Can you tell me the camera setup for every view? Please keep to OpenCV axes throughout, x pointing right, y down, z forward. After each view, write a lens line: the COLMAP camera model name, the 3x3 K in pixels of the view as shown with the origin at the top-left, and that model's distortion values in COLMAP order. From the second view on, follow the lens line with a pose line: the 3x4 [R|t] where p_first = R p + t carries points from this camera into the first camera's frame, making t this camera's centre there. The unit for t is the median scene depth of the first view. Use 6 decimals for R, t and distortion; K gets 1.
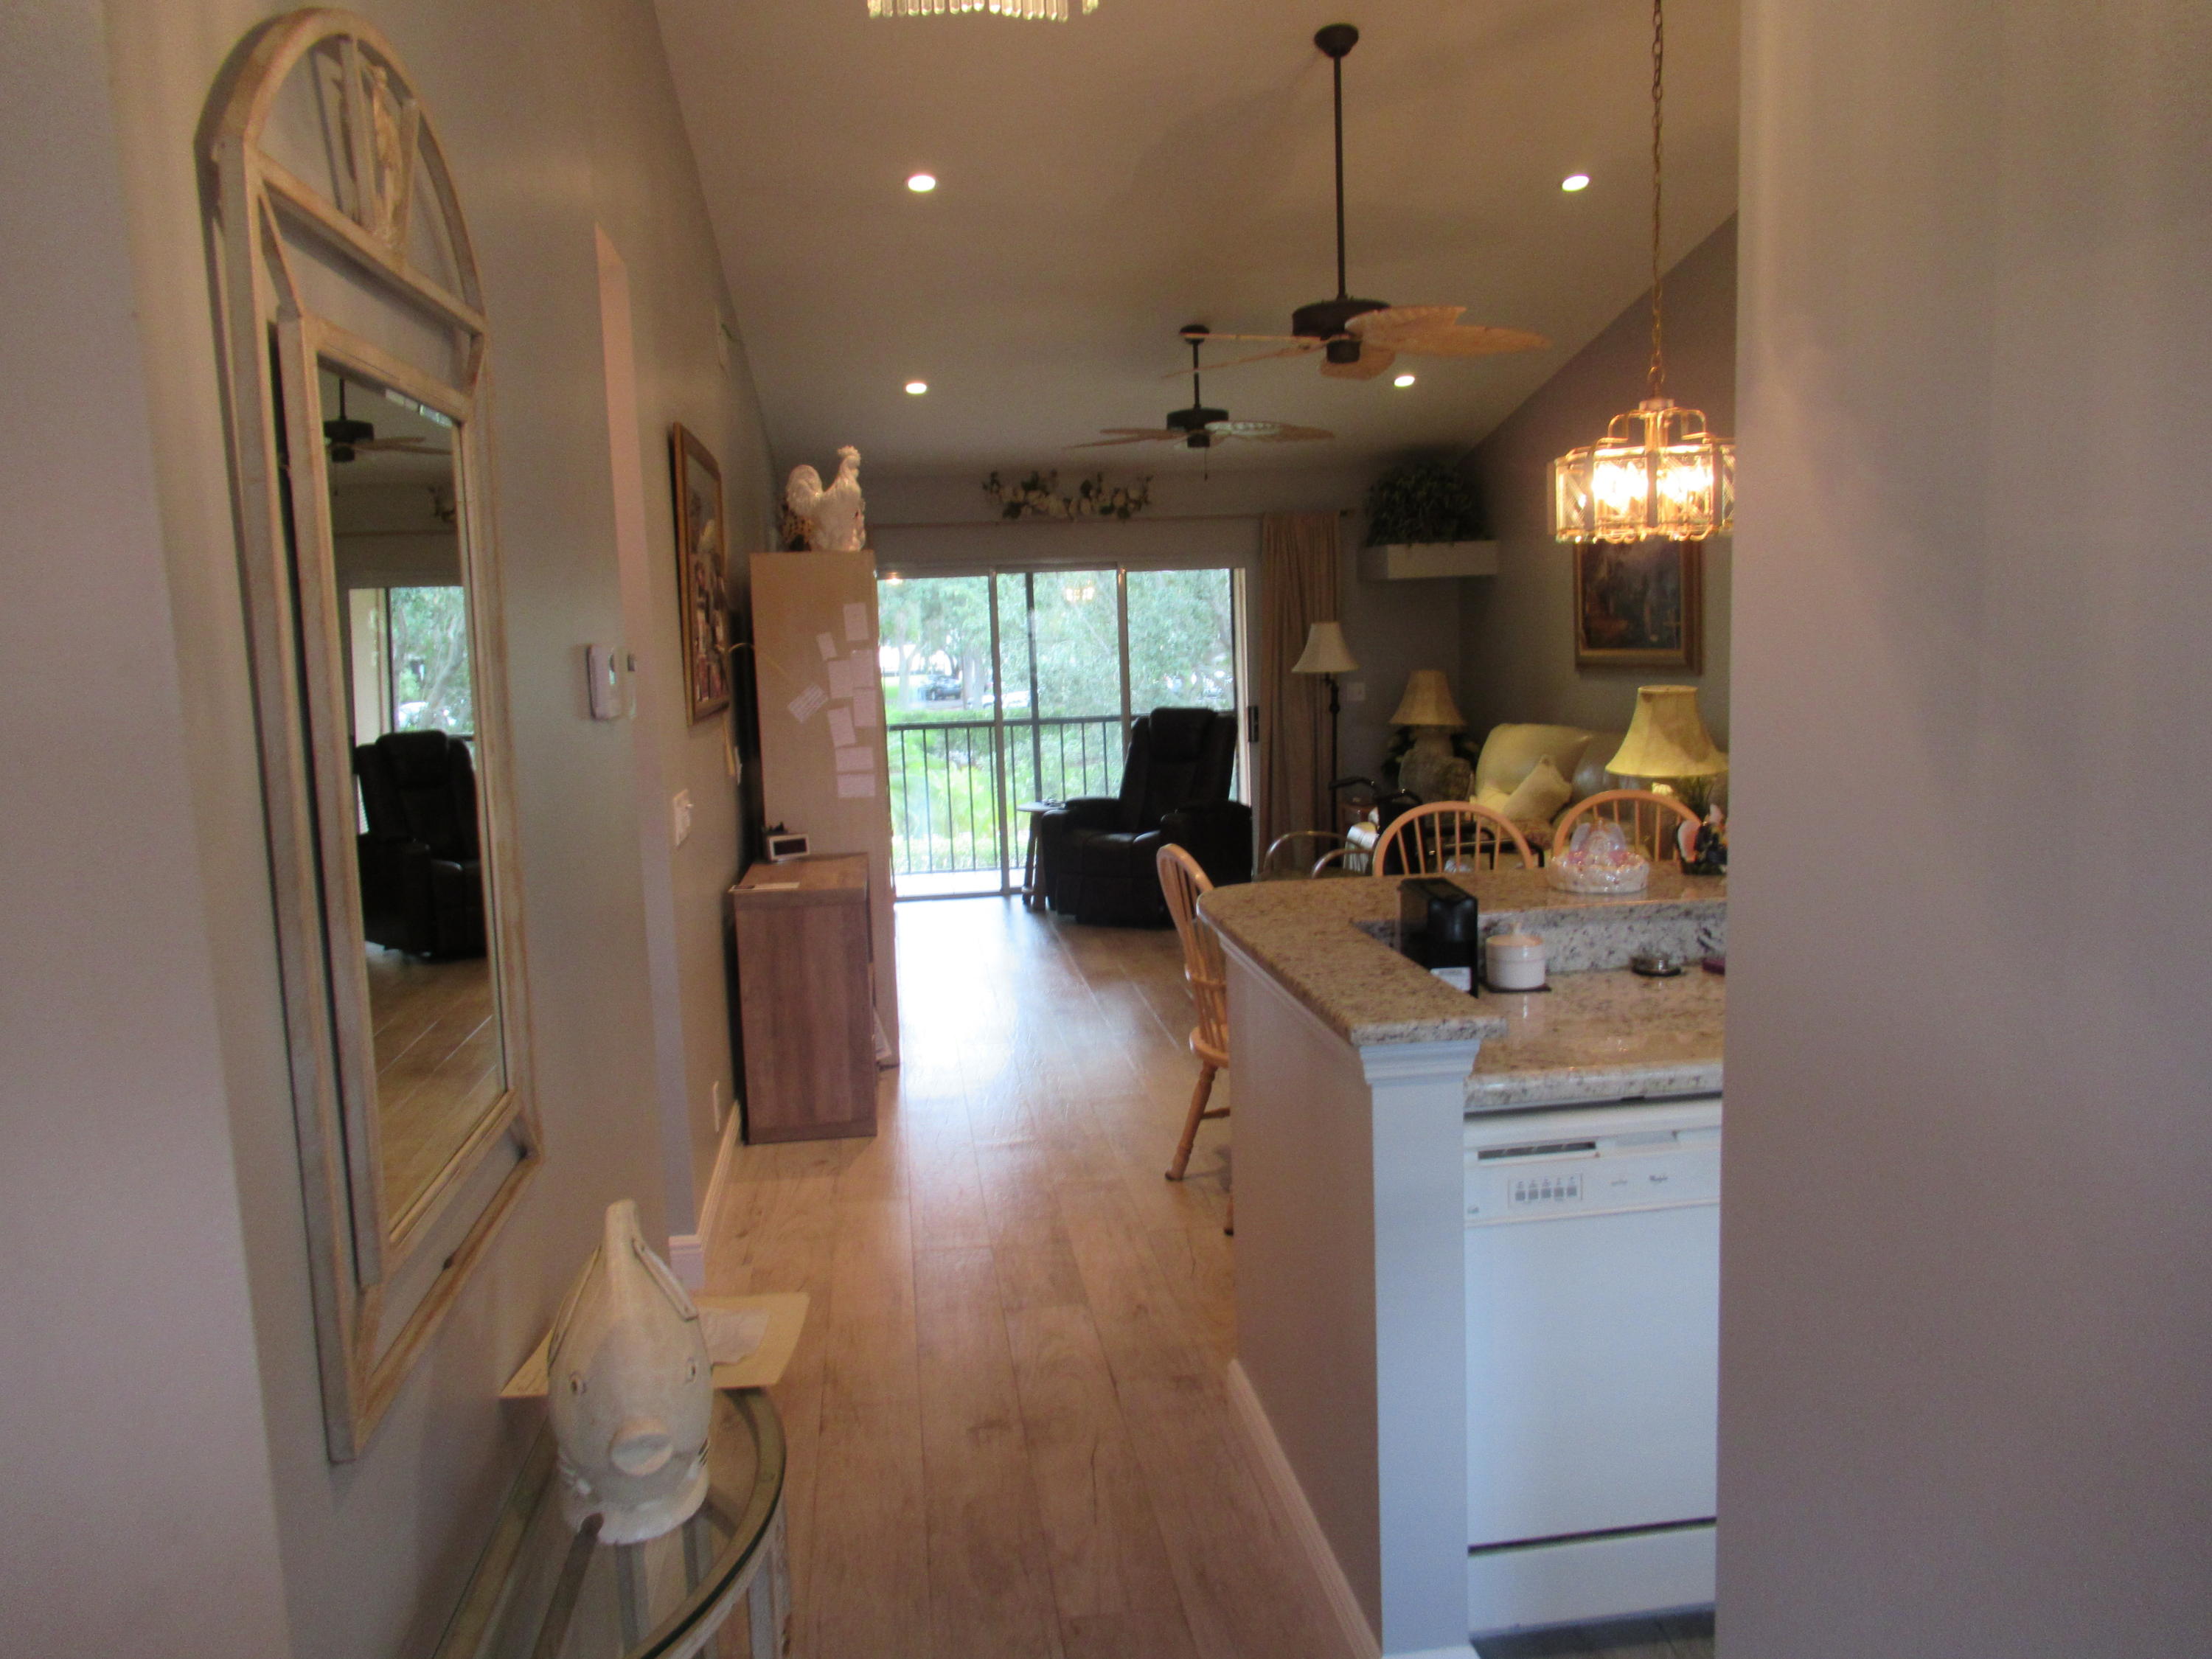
lens RADIAL K [[1656.3, 0, 1089.9], [0, 1656.3, 823.5], [0, 0, 1]] dist [-0.006497, 0.000316]
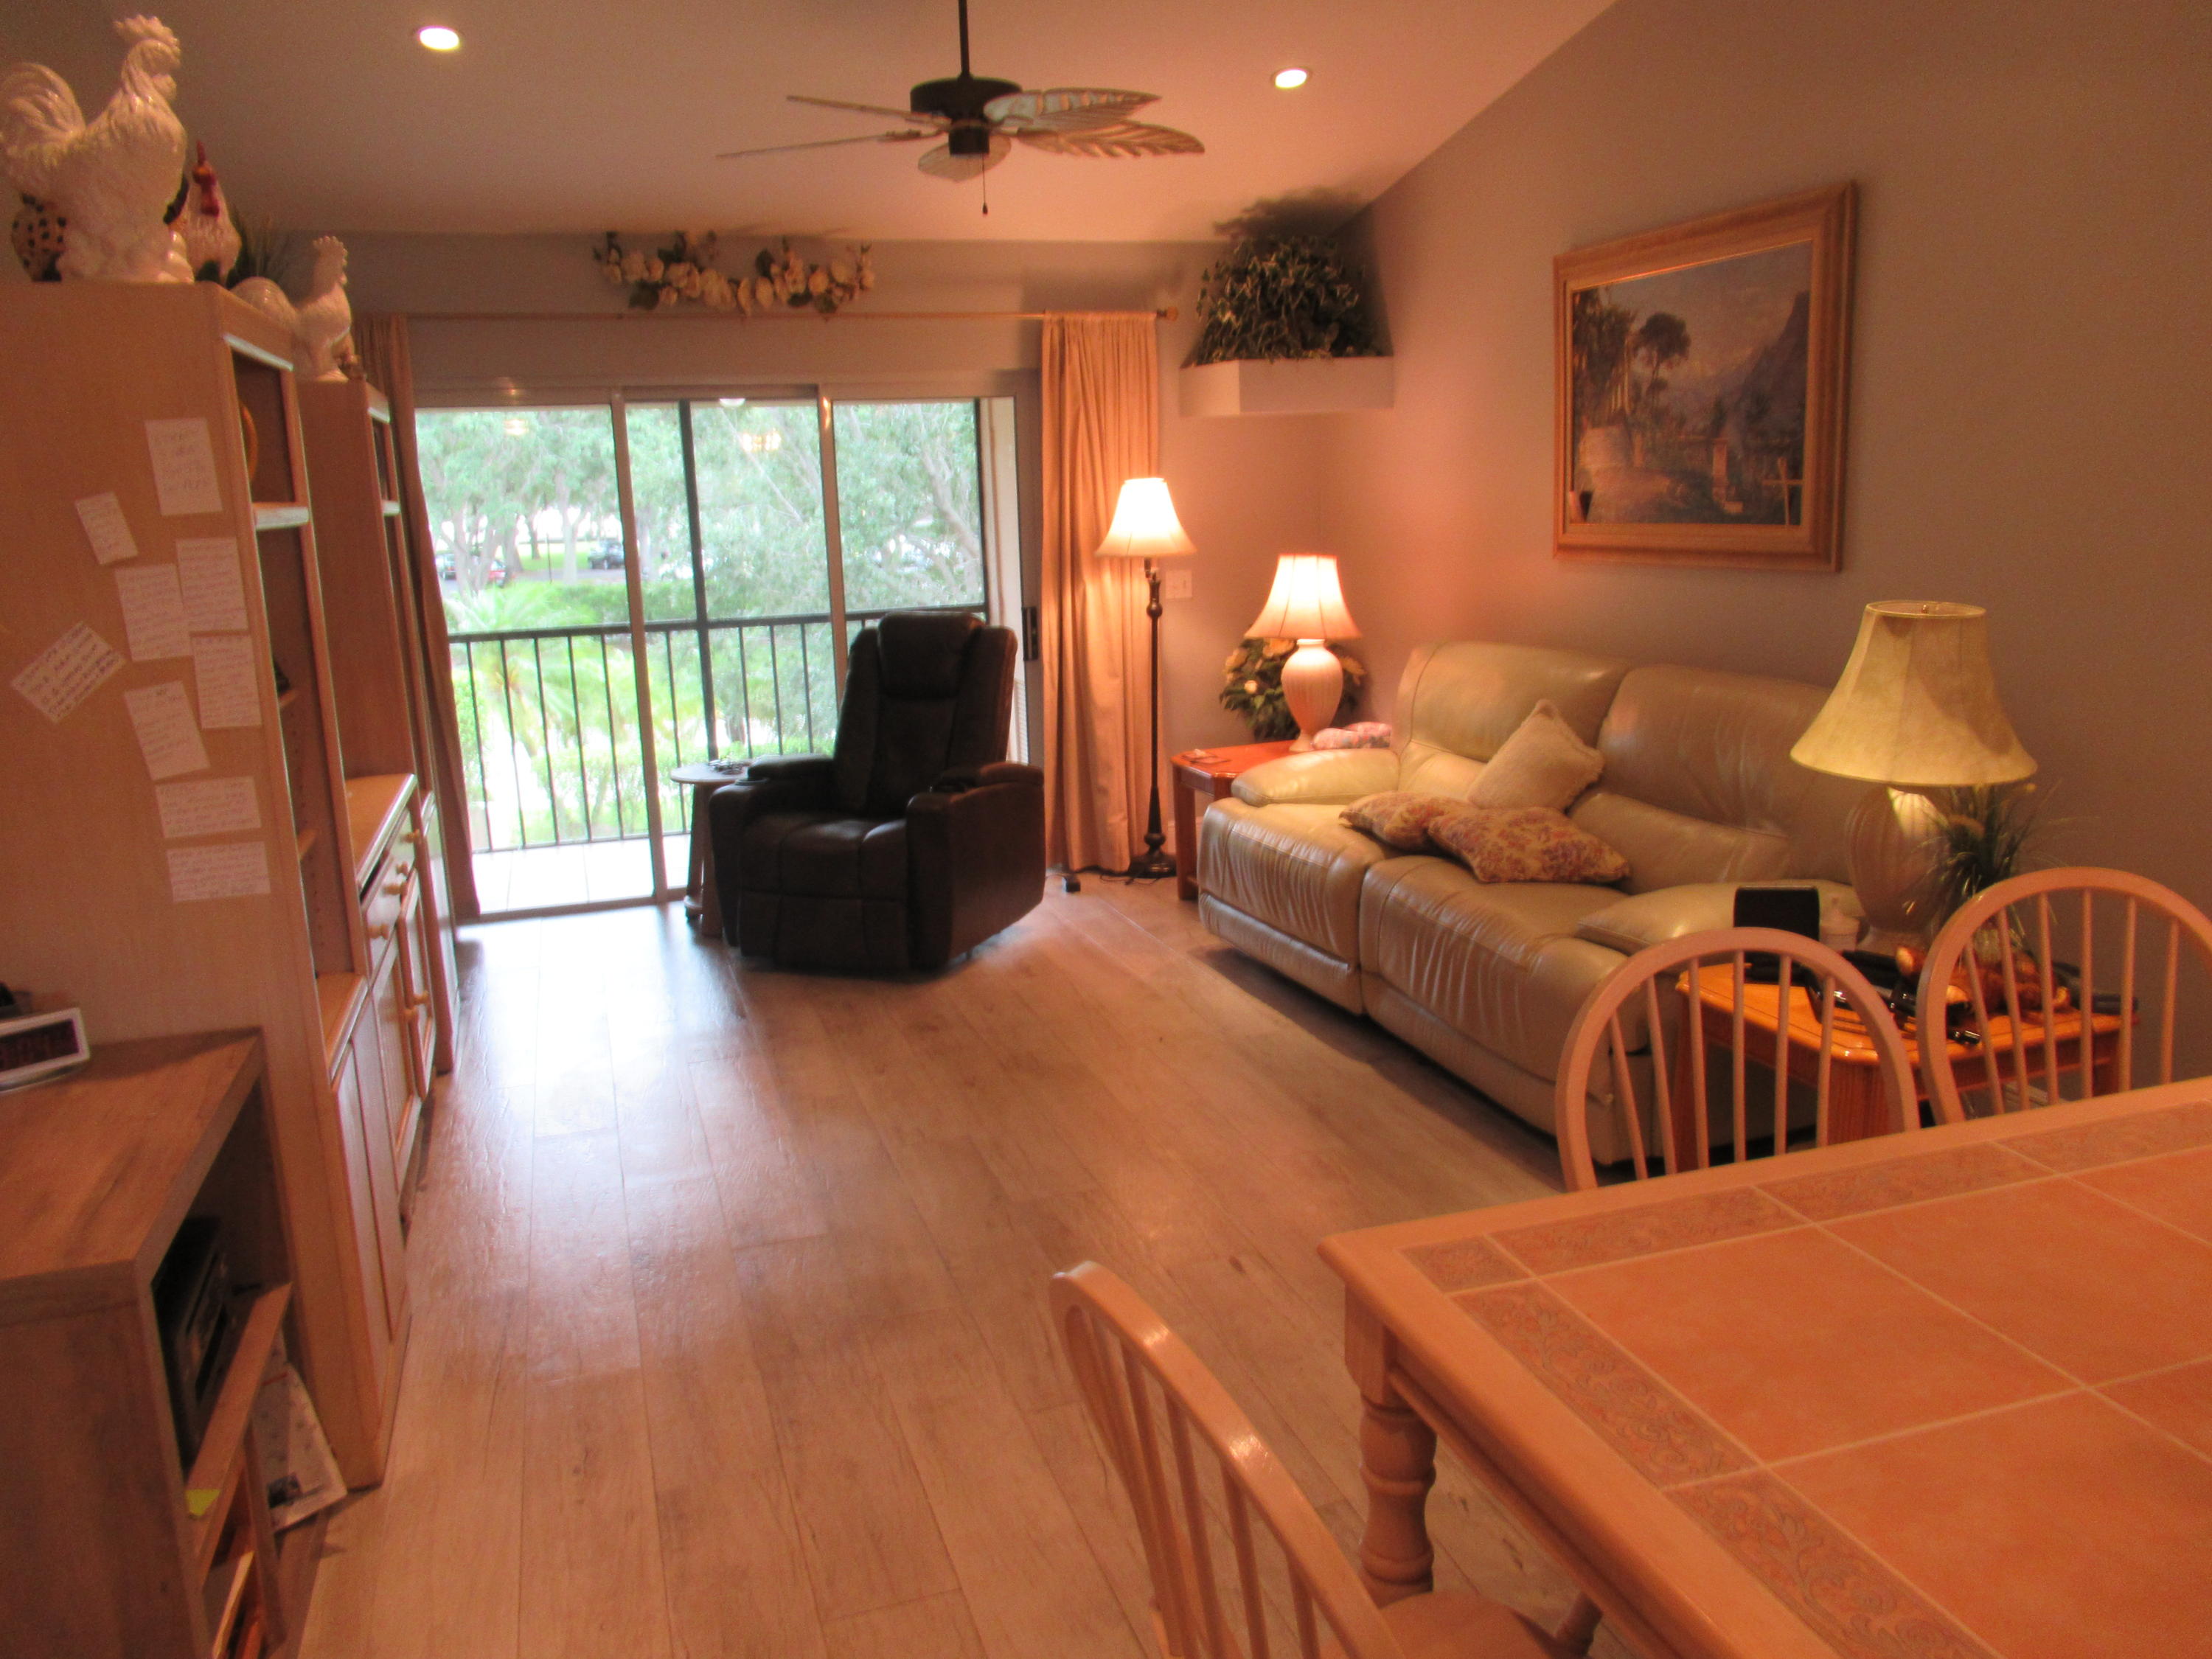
lens RADIAL K [[1656.3, 0, 1095.0], [0, 1656.3, 825.2], [0, 0, 1]] dist [-0.006497, 0.000316]
pose [[0.982472, -0.033784, 0.183325, -0.002326], [0.018750, 0.996362, 0.083129, -0.068042], [-0.185467, -0.078234, 0.979531, 0.592301]]
